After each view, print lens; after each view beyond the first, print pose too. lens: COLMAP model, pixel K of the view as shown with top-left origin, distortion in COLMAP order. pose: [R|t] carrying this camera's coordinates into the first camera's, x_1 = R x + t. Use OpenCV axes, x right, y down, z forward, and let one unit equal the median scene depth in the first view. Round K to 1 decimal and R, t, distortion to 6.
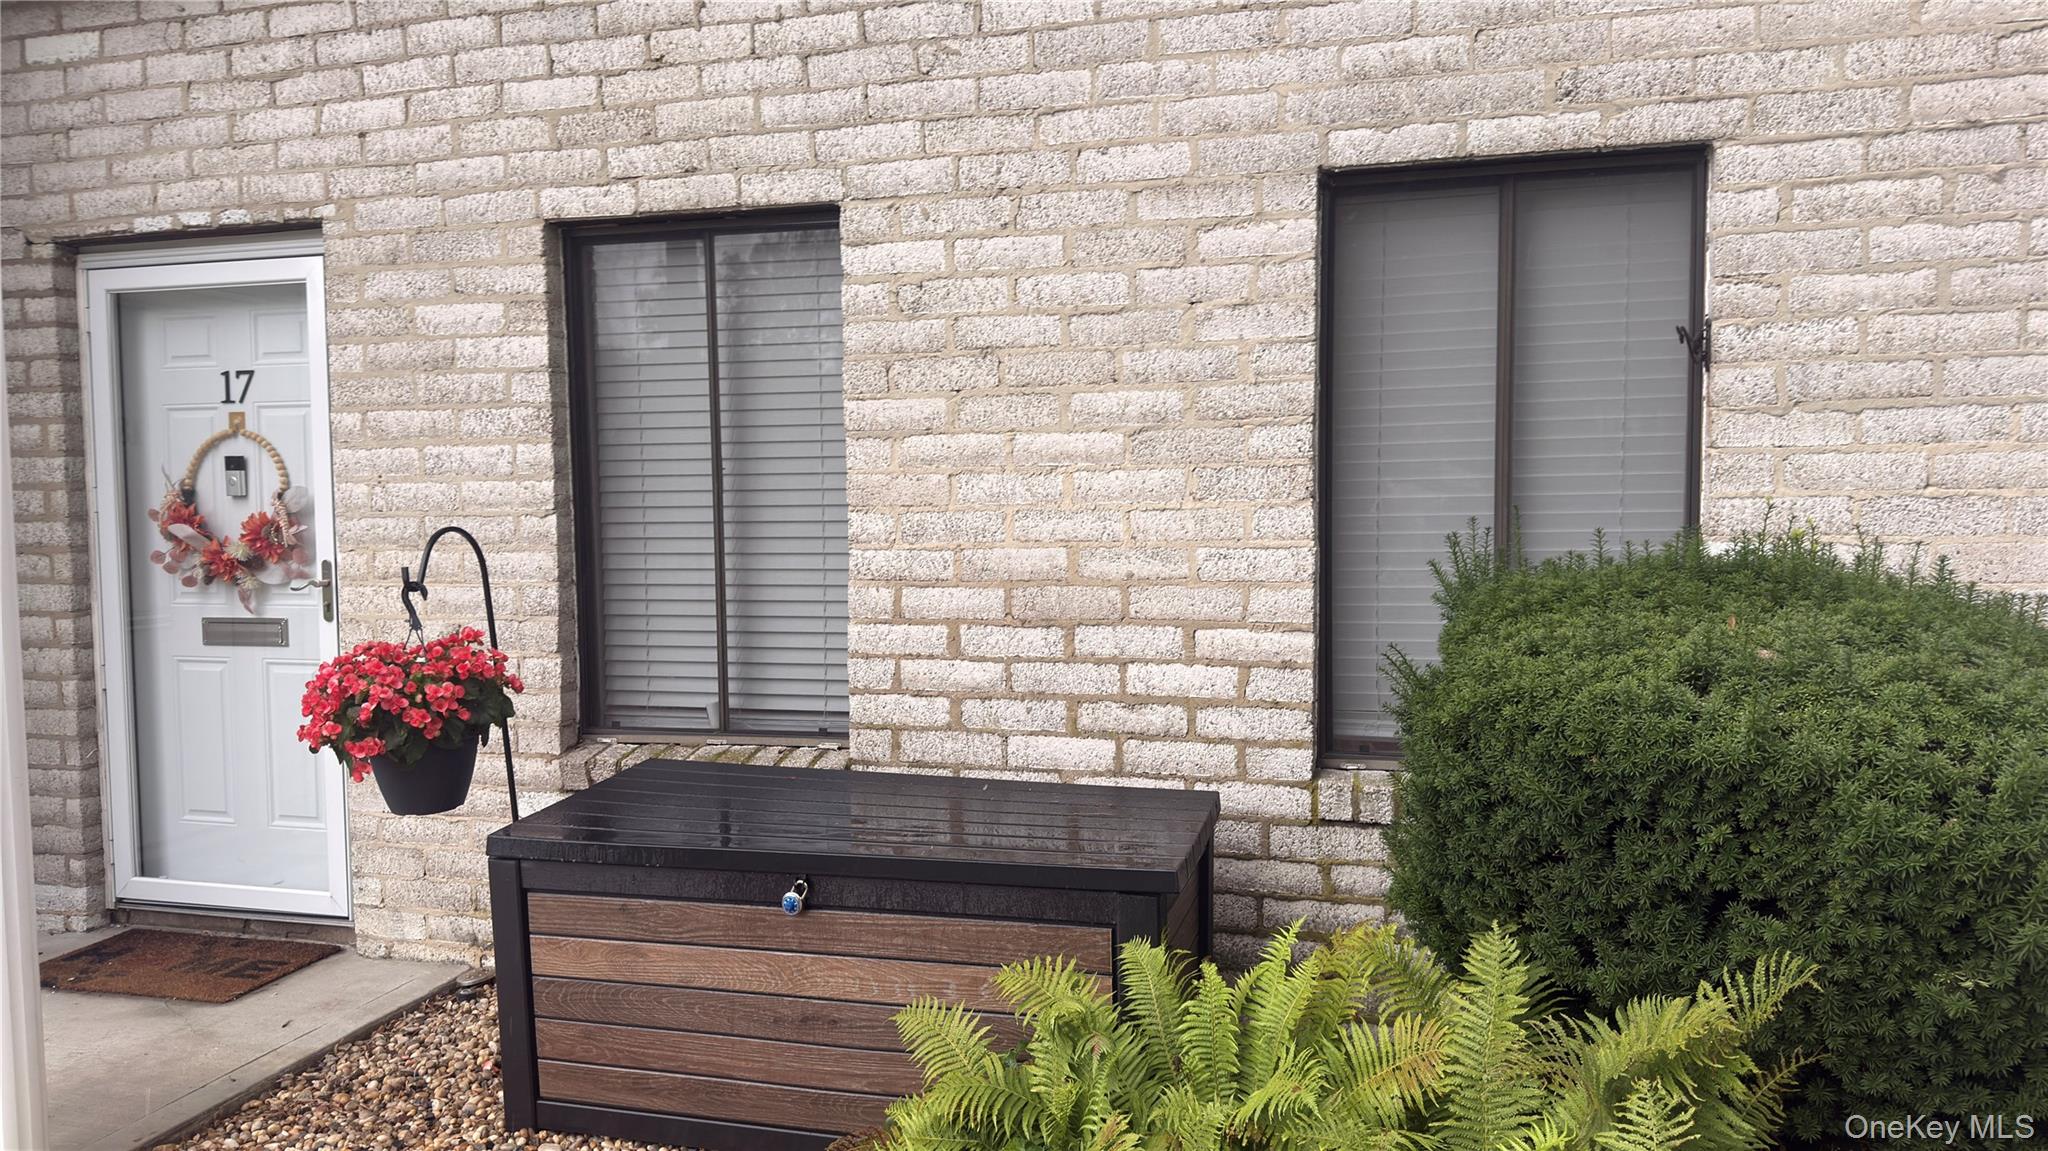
lens RADIAL K [[1430.3, 0, 1024.2], [0, 1430.3, 584.3], [0, 0, 1]] dist [0.152554, -0.221345]
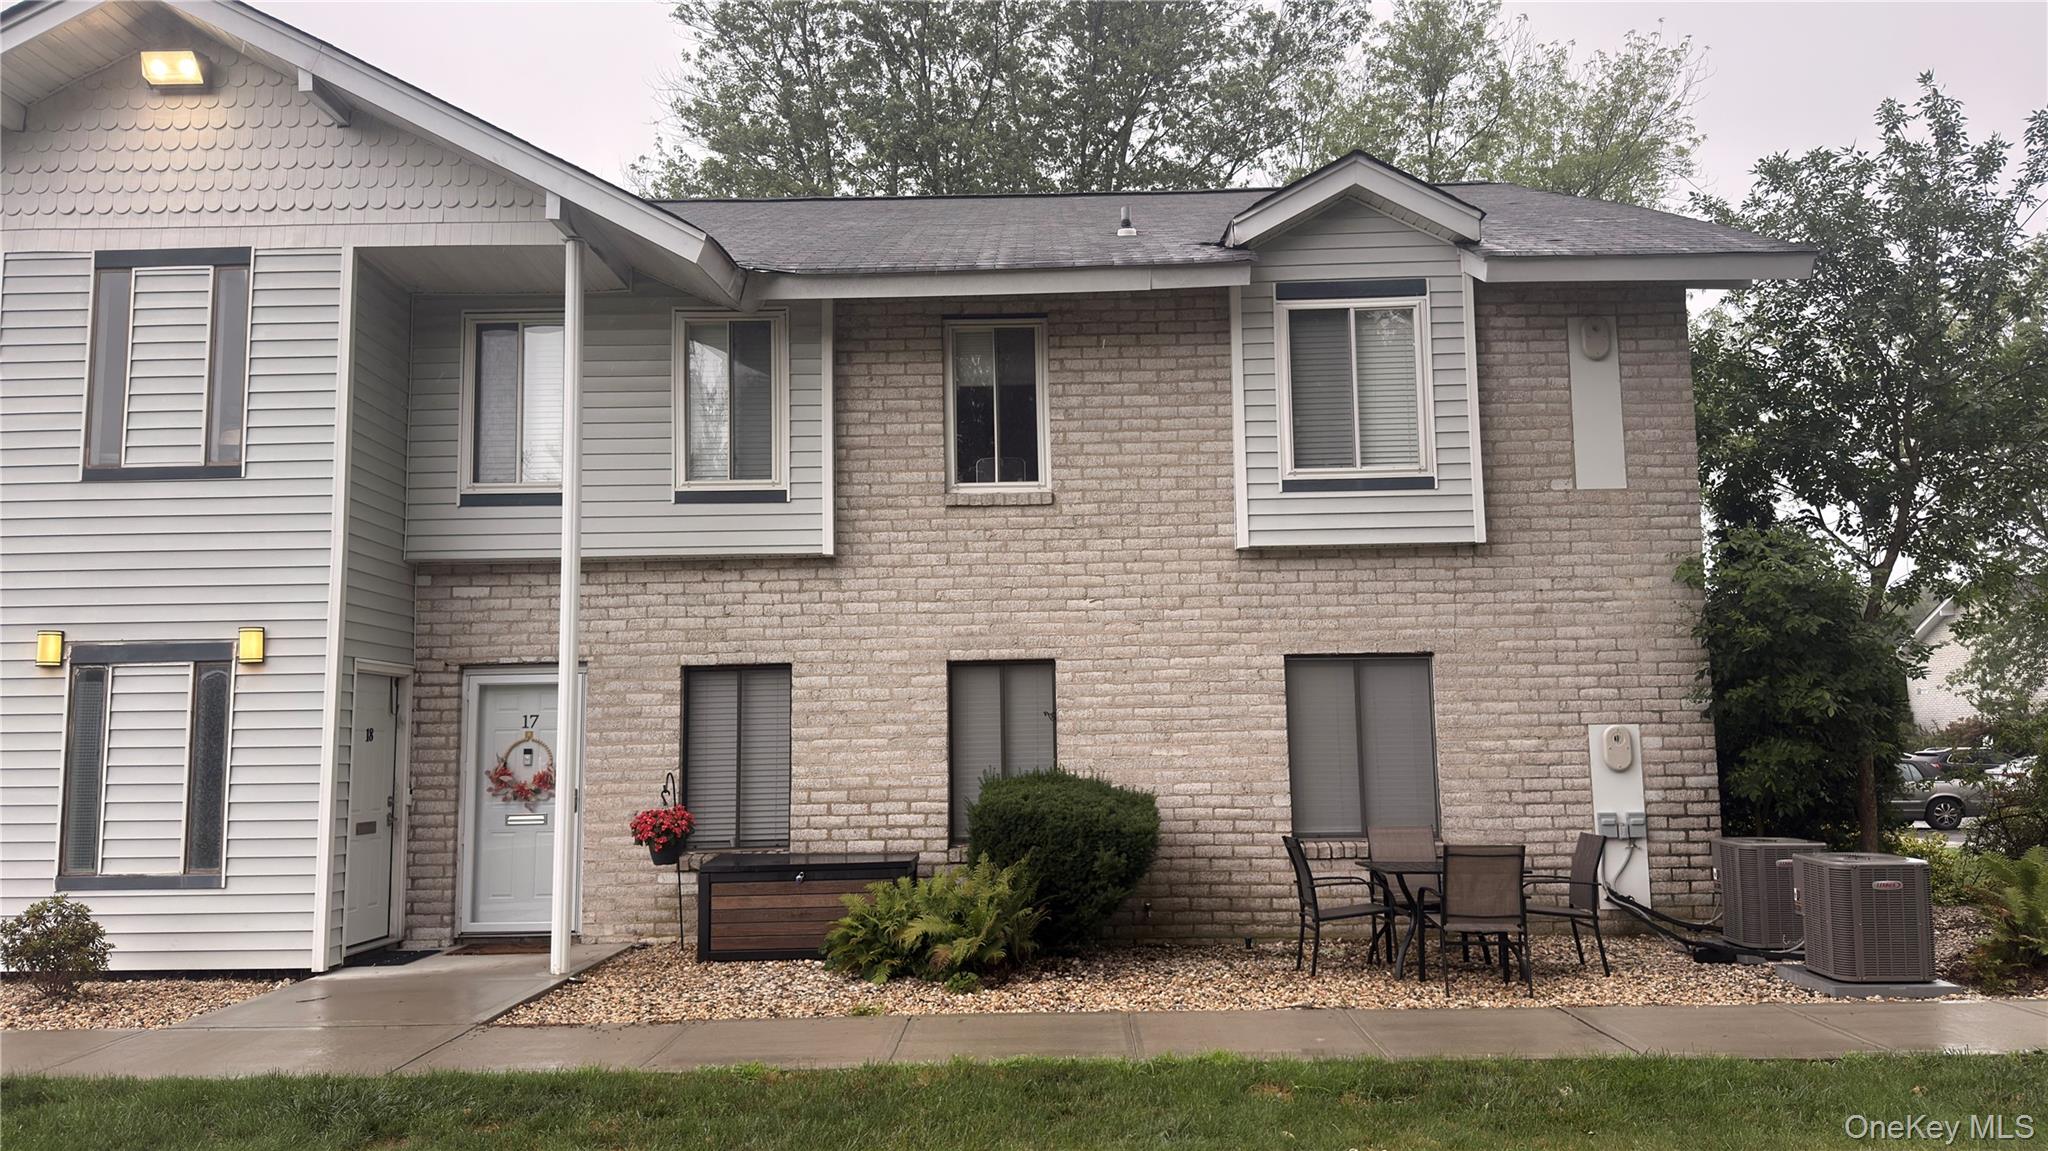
lens RADIAL K [[1430.3, 0, 1024.2], [0, 1430.3, 584.3], [0, 0, 1]] dist [0.152554, -0.221345]
pose [[0.971148, 0.023239, 0.237342, -0.384356], [0.020528, 0.983401, -0.180283, 0.130023], [-0.237592, 0.179953, 0.954551, -2.075402]]
